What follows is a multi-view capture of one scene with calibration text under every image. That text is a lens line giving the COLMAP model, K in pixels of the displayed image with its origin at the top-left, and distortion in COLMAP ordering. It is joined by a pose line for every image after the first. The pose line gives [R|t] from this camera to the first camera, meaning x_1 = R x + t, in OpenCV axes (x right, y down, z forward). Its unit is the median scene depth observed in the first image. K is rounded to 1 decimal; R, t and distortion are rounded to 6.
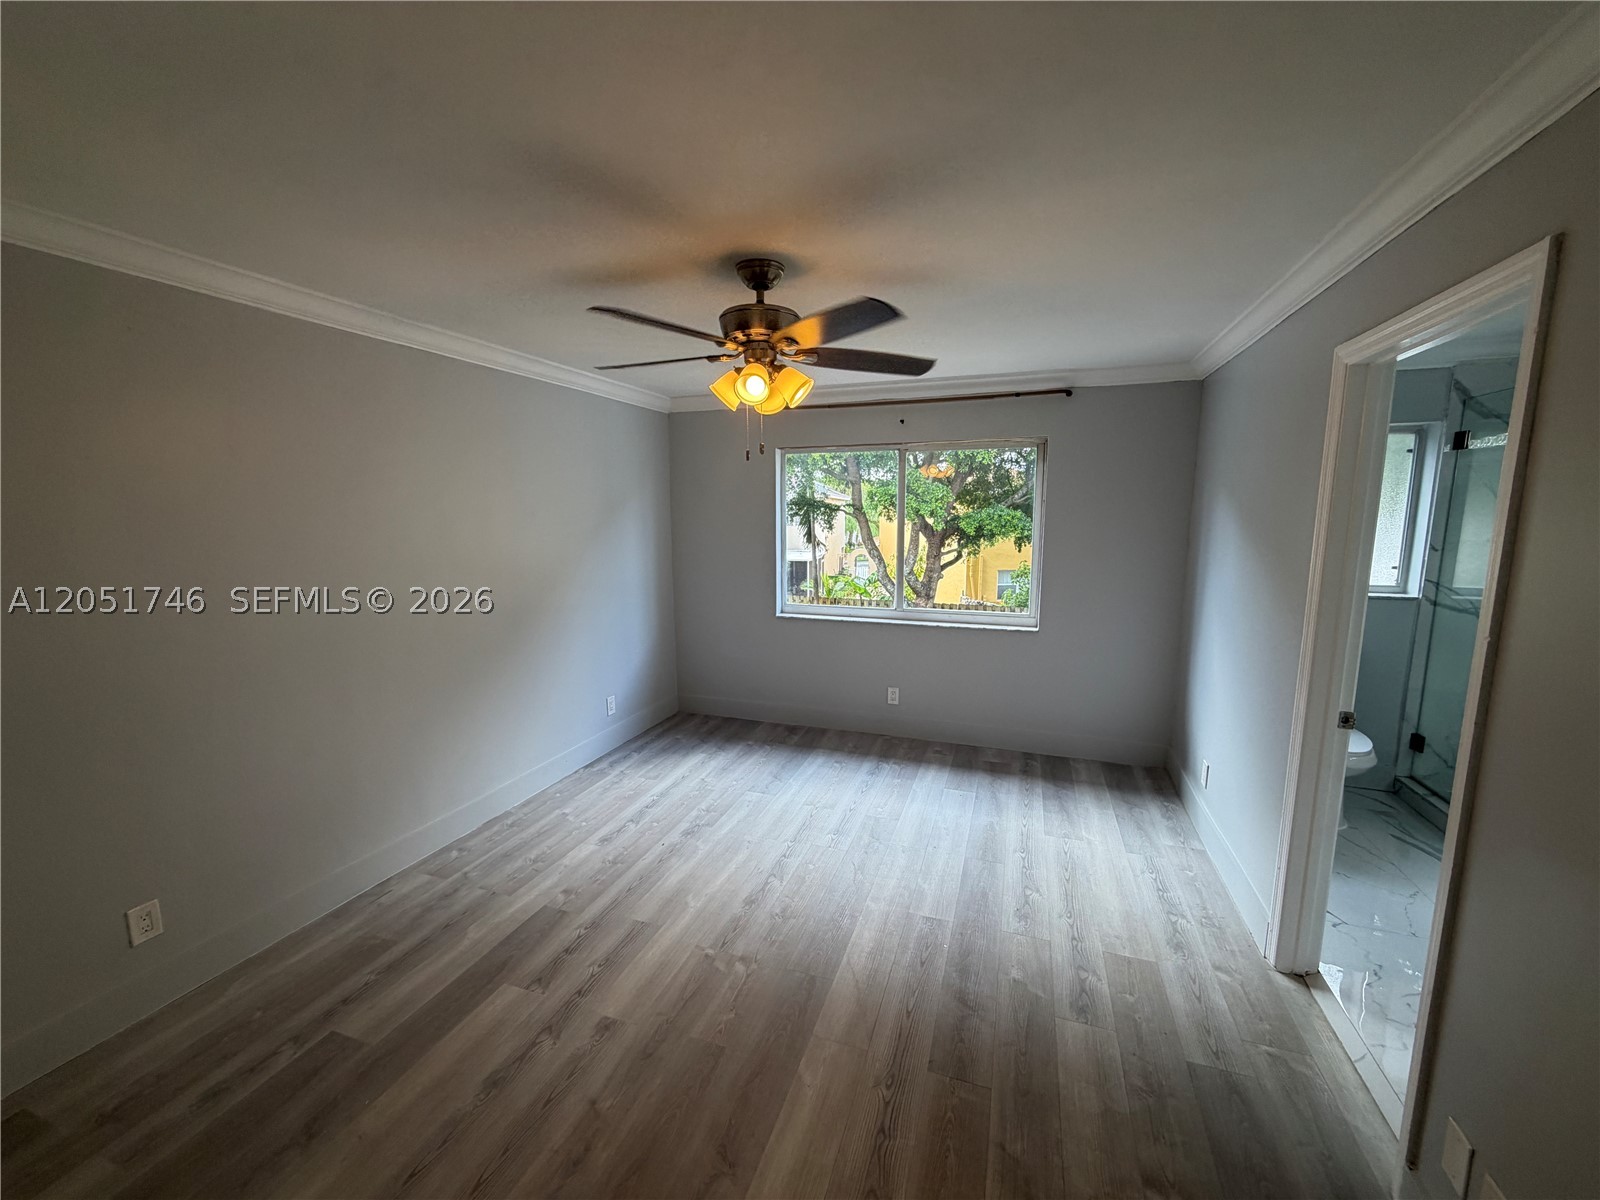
lens RADIAL K [[638.7, 0, 800.0], [0, 638.7, 600.0], [0, 0, 1]] dist [0.000399, 0.000007]
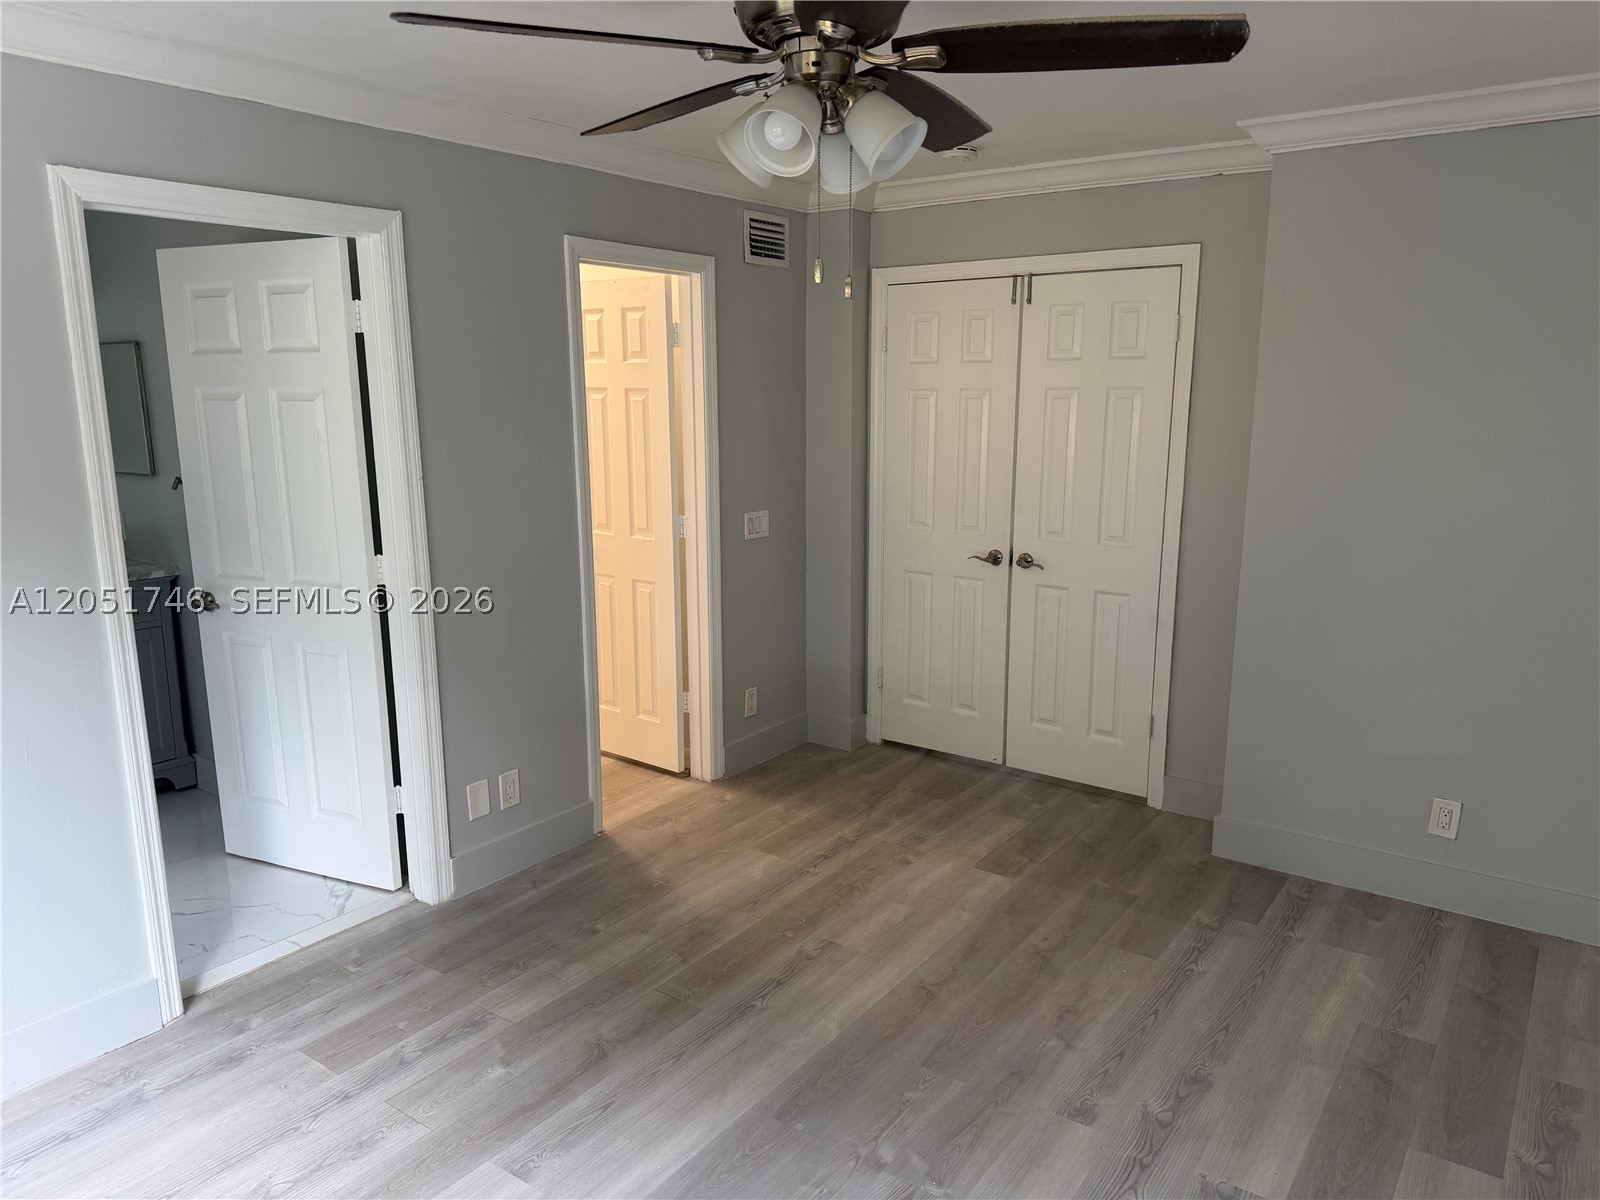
lens RADIAL K [[1128.2, 0, 806.2], [0, 1128.2, 604.4], [0, 0, 1]] dist [0.065366, -0.089088]
pose [[-0.961202, -0.048113, 0.271618, -0.280182], [0.046802, 0.941950, 0.332476, -0.270462], [-0.271847, 0.332289, -0.903152, 1.762656]]
